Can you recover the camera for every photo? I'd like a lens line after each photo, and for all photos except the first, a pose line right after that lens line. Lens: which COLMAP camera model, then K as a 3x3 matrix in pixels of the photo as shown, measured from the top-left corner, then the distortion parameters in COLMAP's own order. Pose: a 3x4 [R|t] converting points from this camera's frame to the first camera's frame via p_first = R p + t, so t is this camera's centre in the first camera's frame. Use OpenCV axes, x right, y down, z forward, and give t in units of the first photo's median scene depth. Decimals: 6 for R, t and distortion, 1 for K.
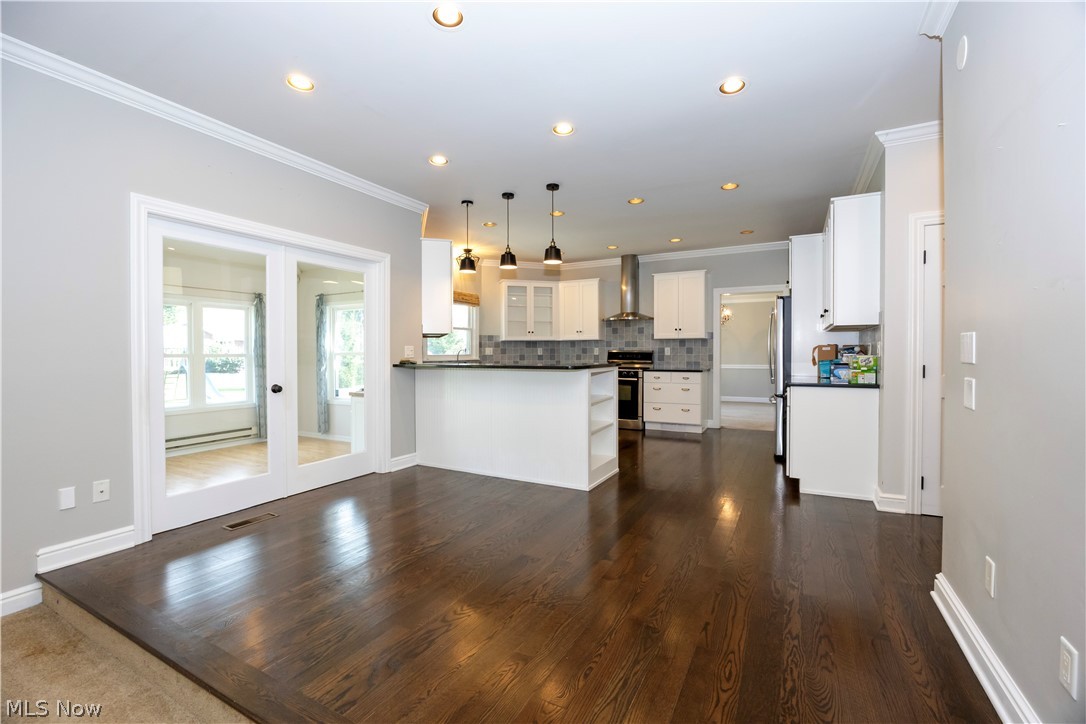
lens RADIAL K [[470.7, 0, 541.8], [0, 470.7, 361.2], [0, 0, 1]] dist [0.000330, 0.000757]
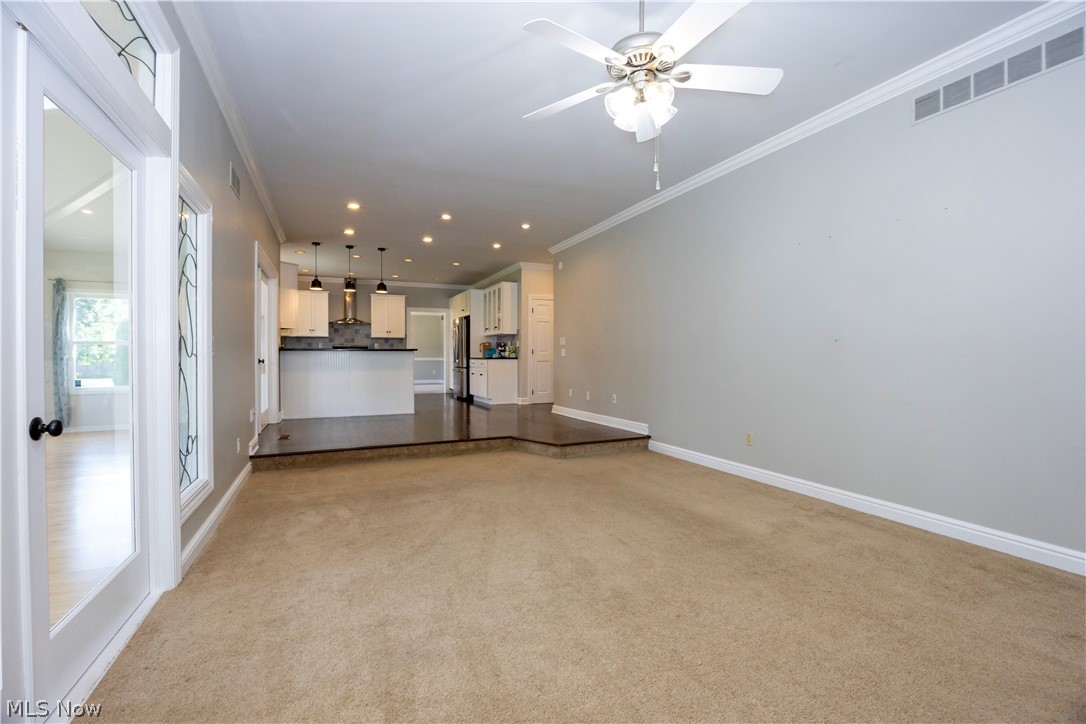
lens RADIAL K [[470.7, 0, 542.8], [0, 470.7, 358.0], [0, 0, 1]] dist [0.000330, 0.000757]
pose [[0.601129, -0.003702, 0.799144, -0.642231], [0.014163, 0.999882, -0.006022, 0.035316], [-0.799027, 0.014938, 0.601110, -0.338135]]
